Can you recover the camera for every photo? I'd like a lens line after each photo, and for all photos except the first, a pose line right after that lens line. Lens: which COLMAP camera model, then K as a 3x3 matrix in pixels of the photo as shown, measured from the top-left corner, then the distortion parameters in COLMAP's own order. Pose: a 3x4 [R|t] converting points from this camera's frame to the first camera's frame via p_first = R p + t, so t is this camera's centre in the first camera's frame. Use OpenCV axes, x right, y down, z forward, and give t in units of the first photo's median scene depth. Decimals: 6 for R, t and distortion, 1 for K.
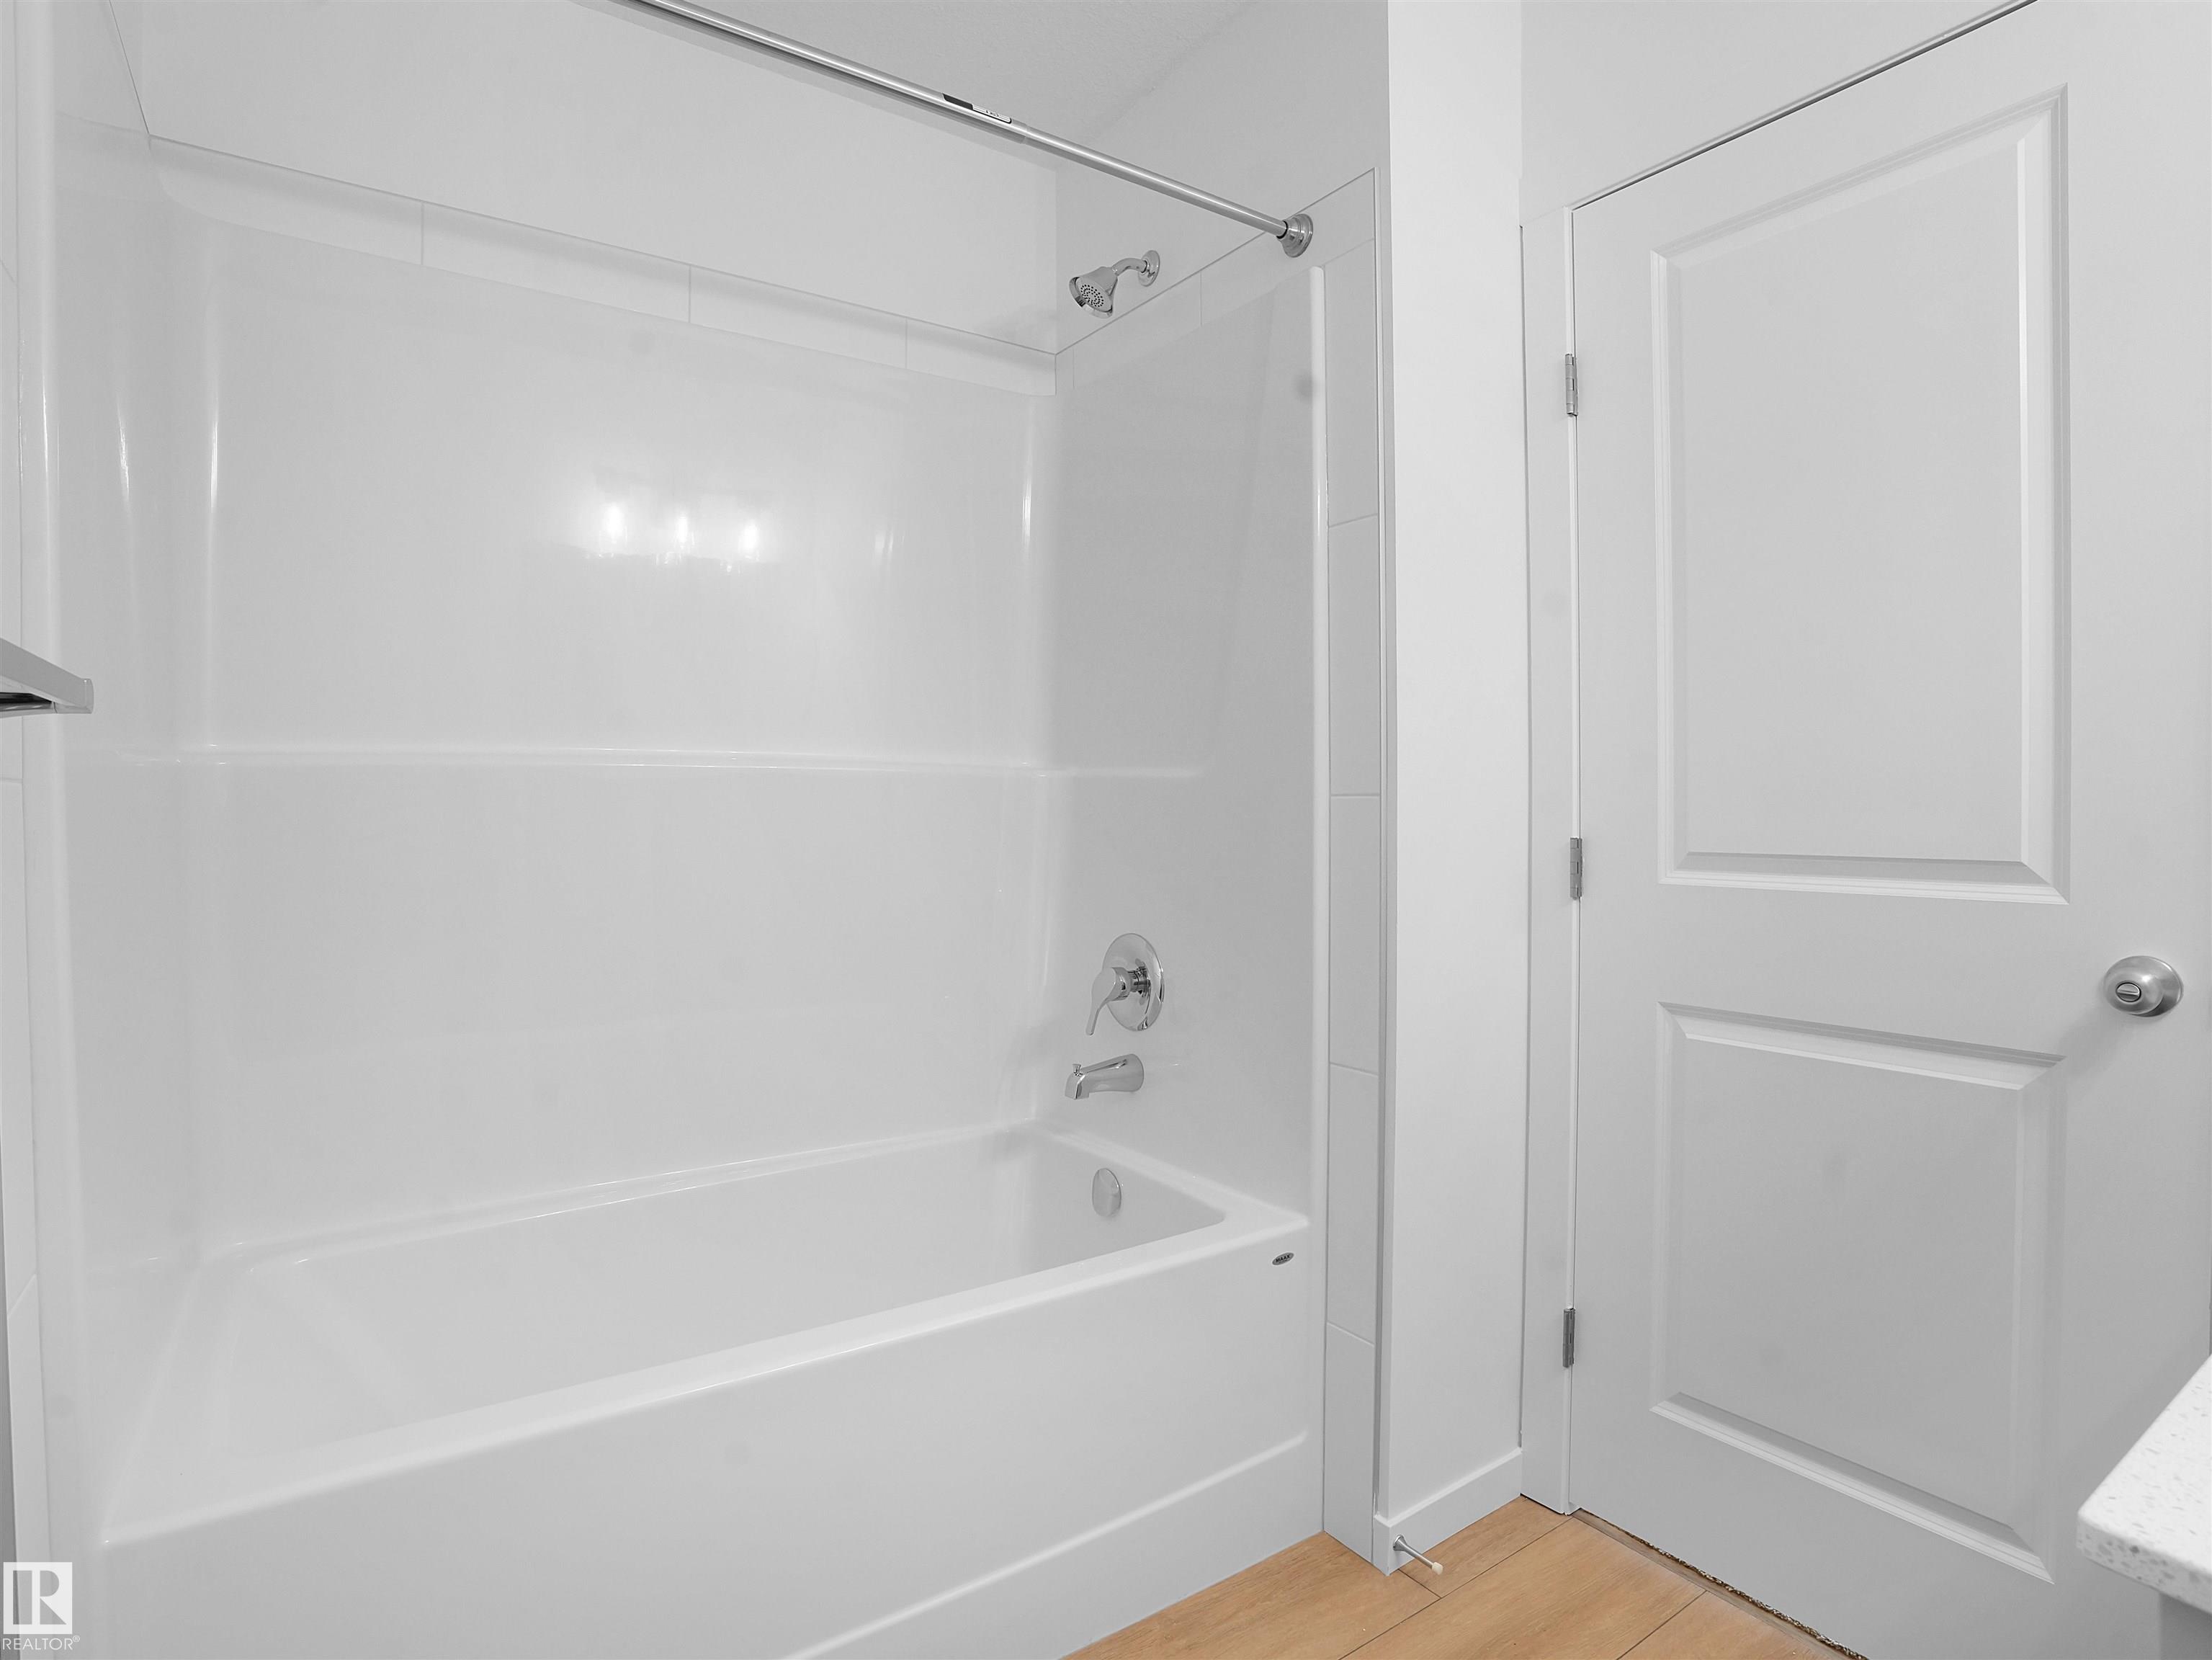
lens RADIAL K [[1176.4, 0, 1109.9], [0, 1176.4, 821.5], [0, 0, 1]] dist [-0.086073, 0.034516]
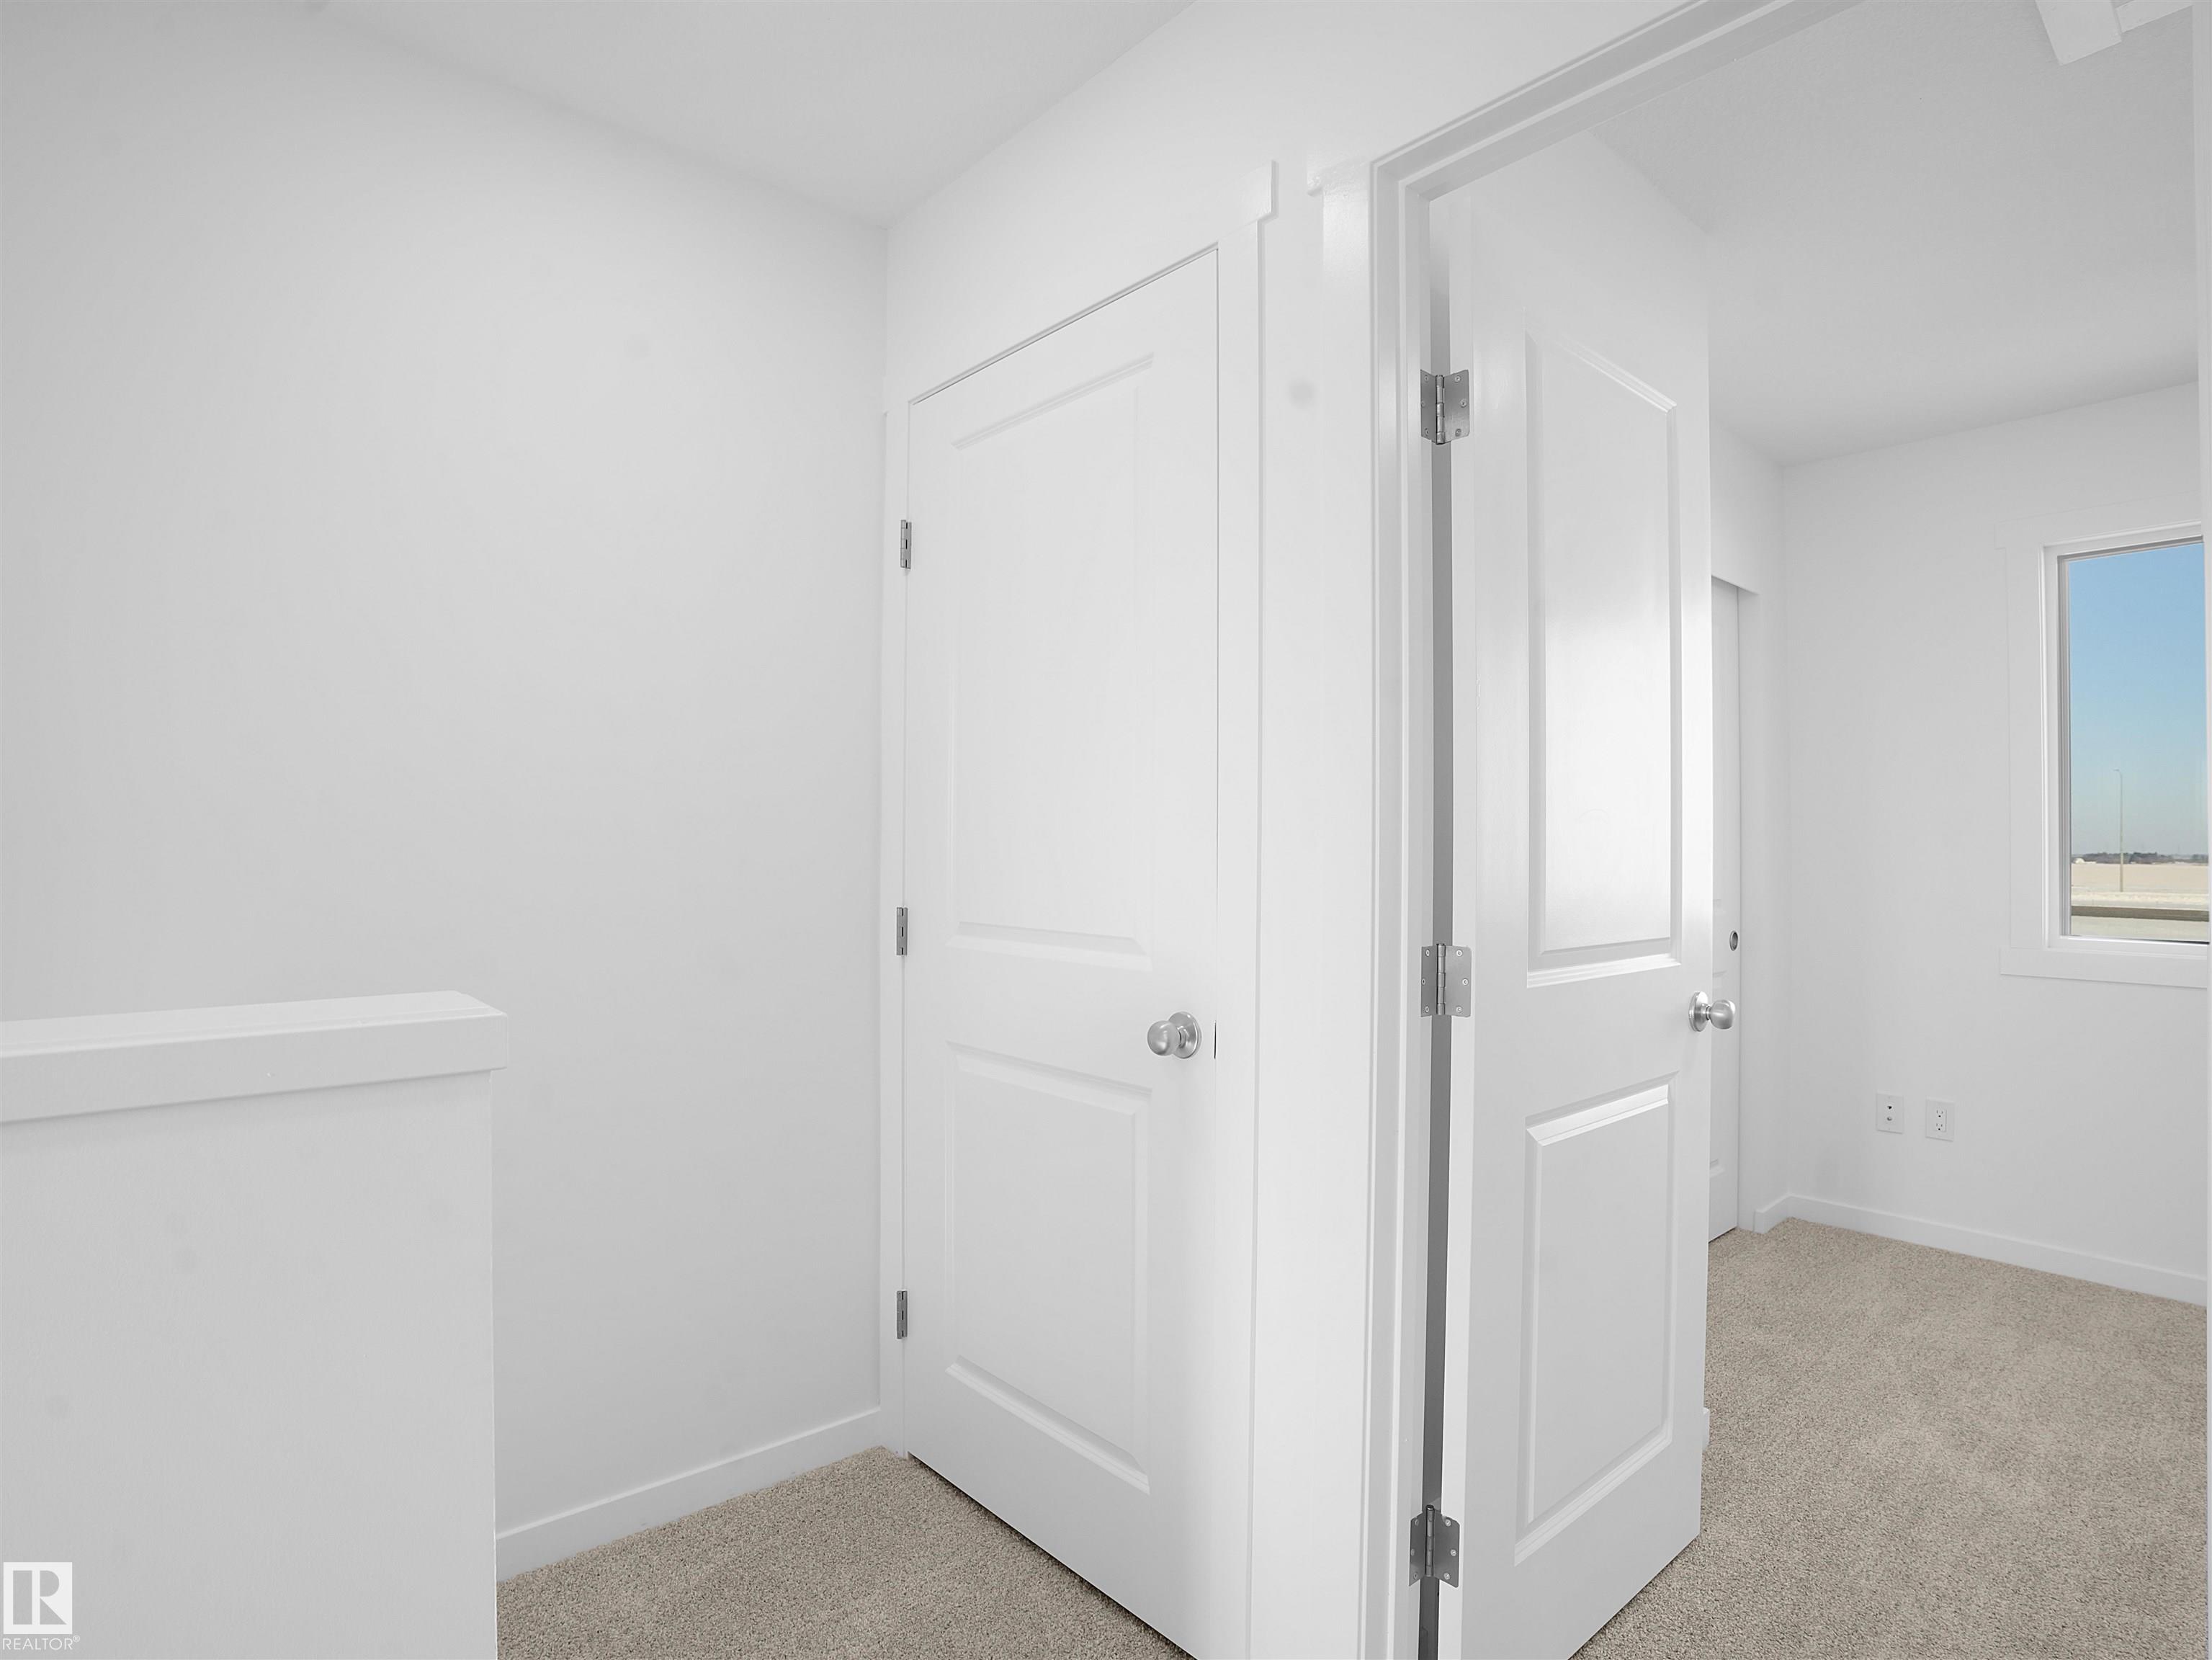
lens RADIAL K [[1176.4, 0, 1109.9], [0, 1176.4, 821.5], [0, 0, 1]] dist [-0.086073, 0.034516]
pose [[0.998172, 0.018517, 0.057523, 0.569922], [-0.016634, 0.999316, -0.033042, -0.040793], [-0.058095, 0.032024, 0.997797, -0.279955]]
